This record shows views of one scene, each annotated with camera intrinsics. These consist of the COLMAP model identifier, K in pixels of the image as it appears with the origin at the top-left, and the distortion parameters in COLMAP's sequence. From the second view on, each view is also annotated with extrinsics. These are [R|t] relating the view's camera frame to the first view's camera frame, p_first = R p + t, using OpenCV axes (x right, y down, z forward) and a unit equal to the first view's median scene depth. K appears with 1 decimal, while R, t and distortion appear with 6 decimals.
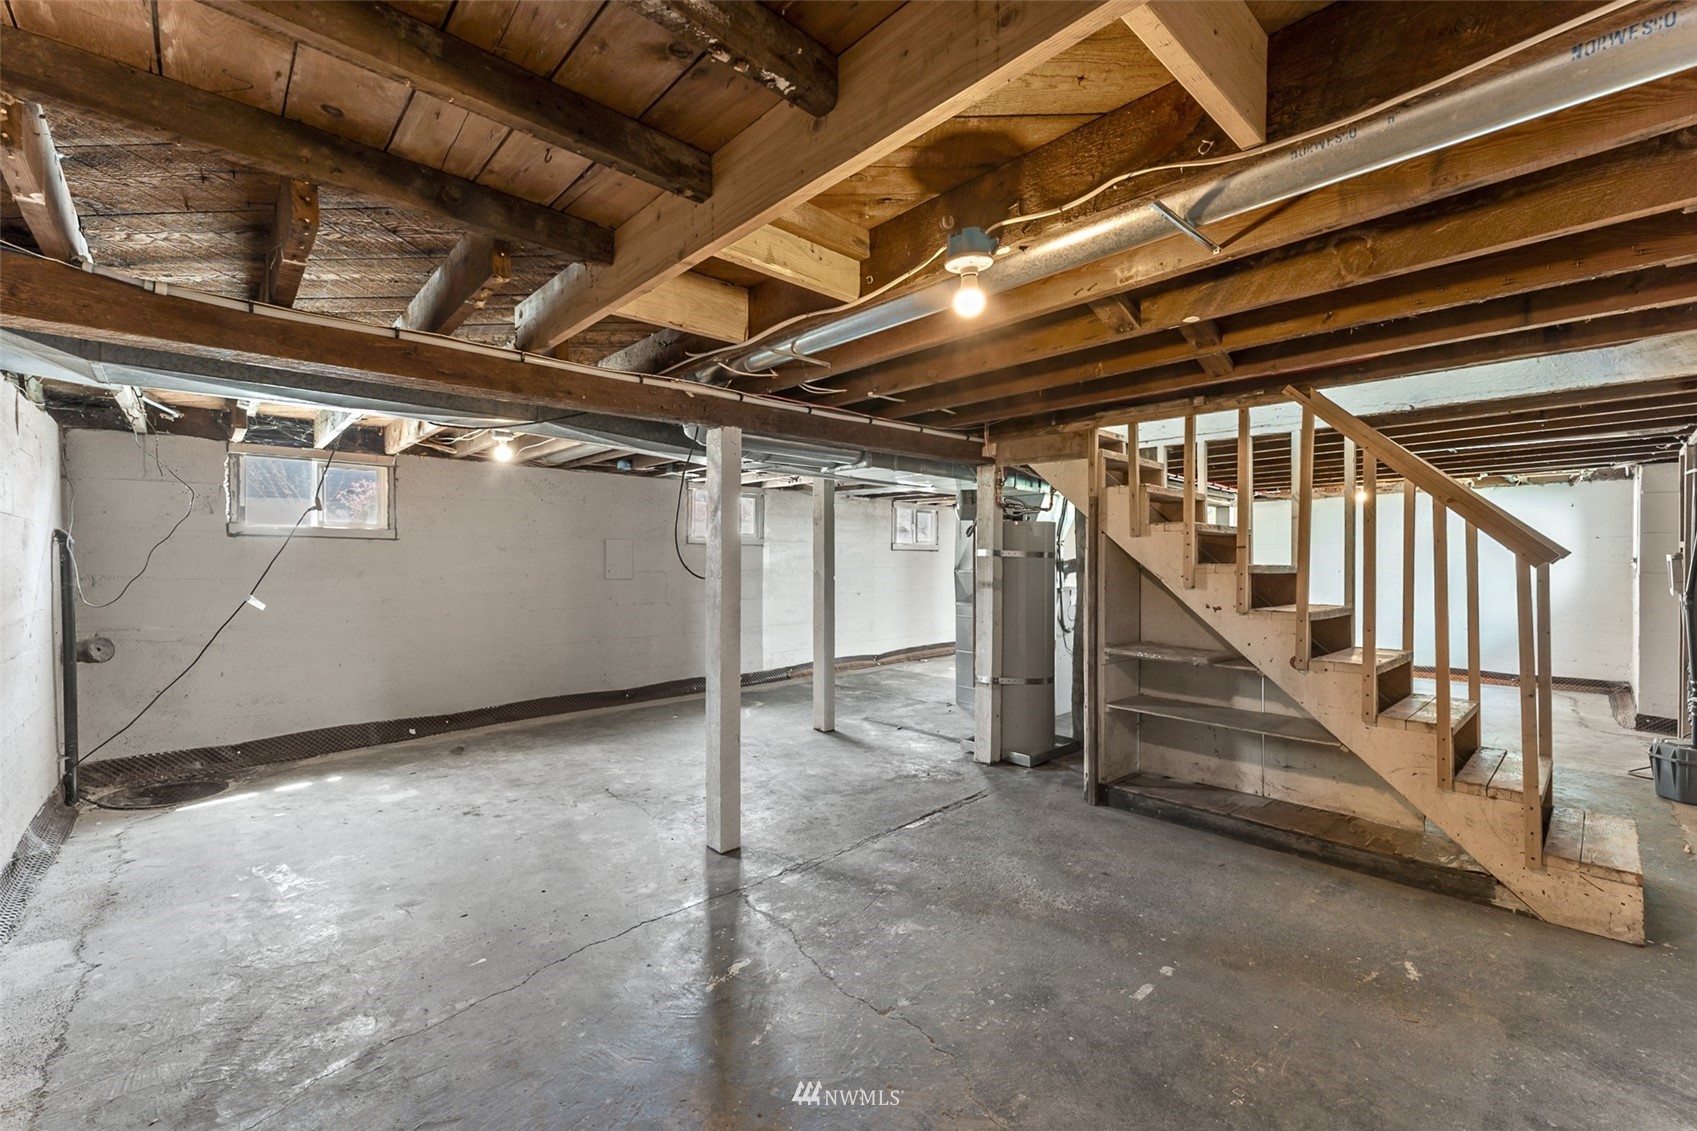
lens RADIAL K [[700.3, 0, 851.4], [0, 700.3, 546.9], [0, 0, 1]] dist [-0.000159, 0.000101]
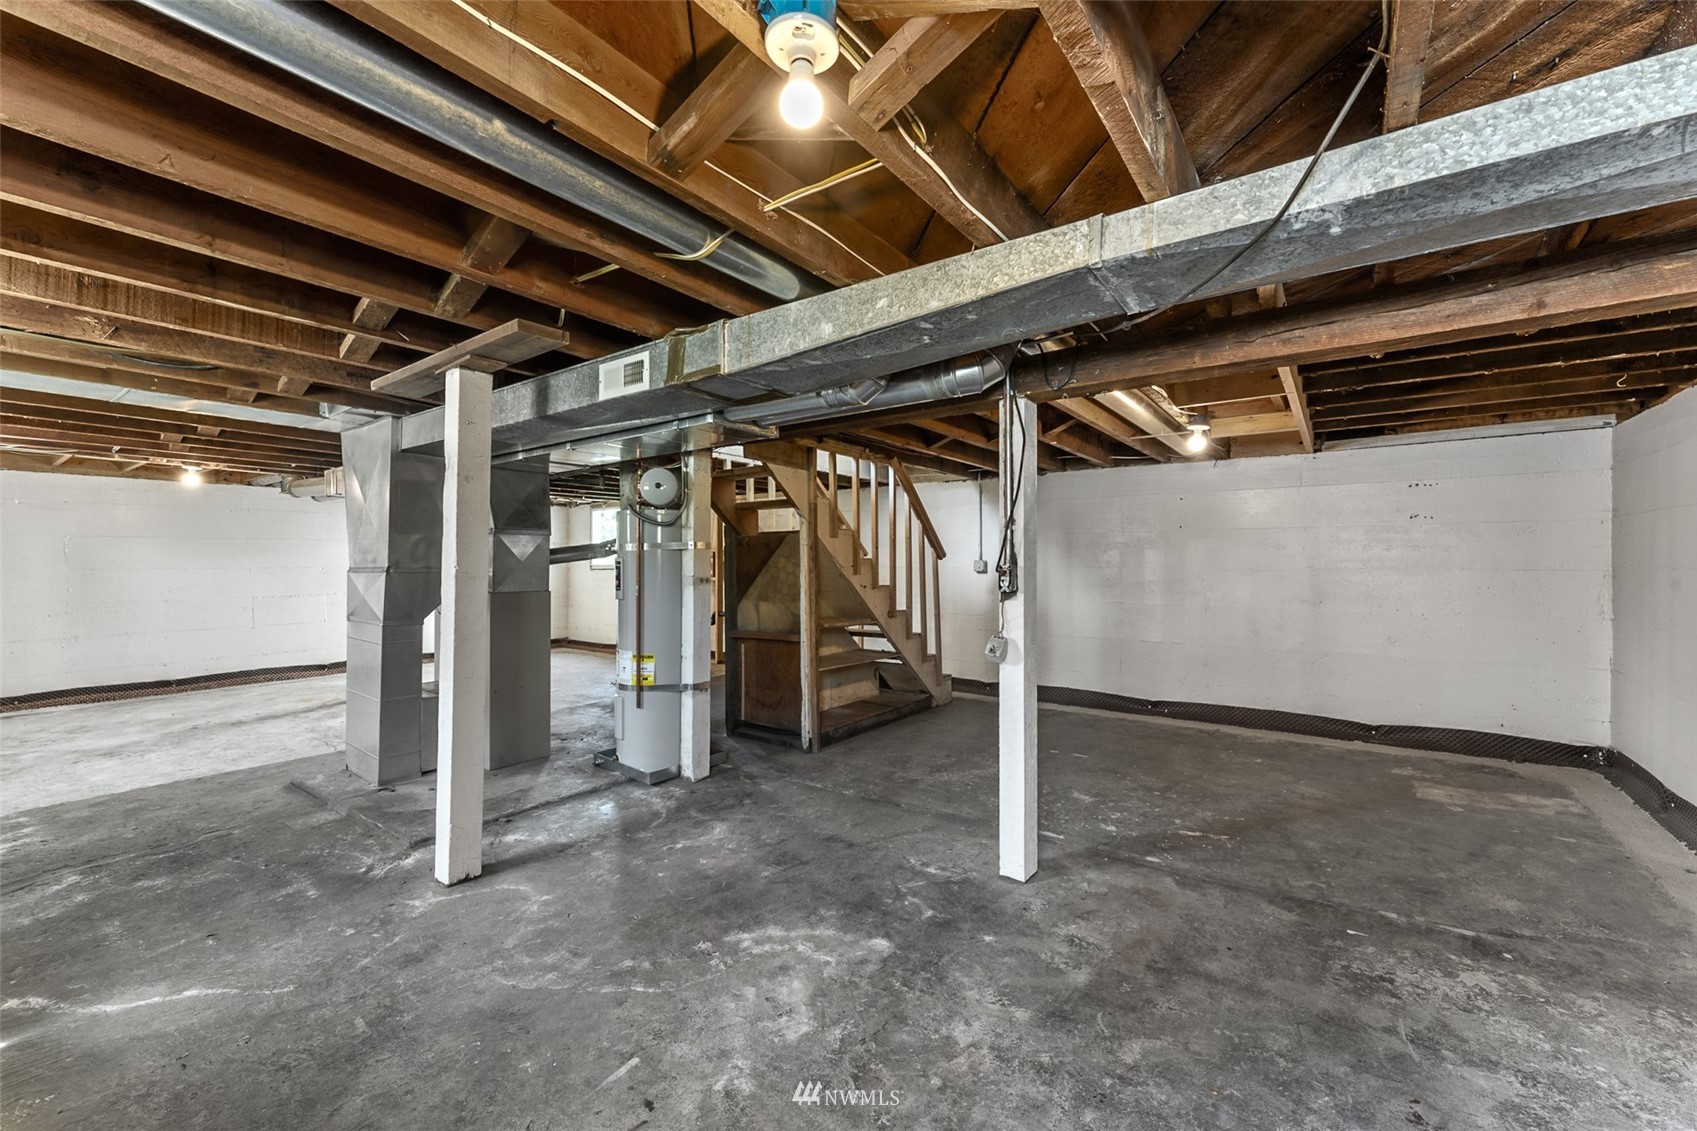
lens RADIAL K [[700.3, 0, 851.4], [0, 700.3, 546.9], [0, 0, 1]] dist [-0.000159, 0.000101]
pose [[-0.202608, 0.026752, 0.978894, -0.923260], [-0.009170, 0.999531, -0.029214, 0.046611], [-0.979217, -0.014895, -0.202268, 1.277158]]
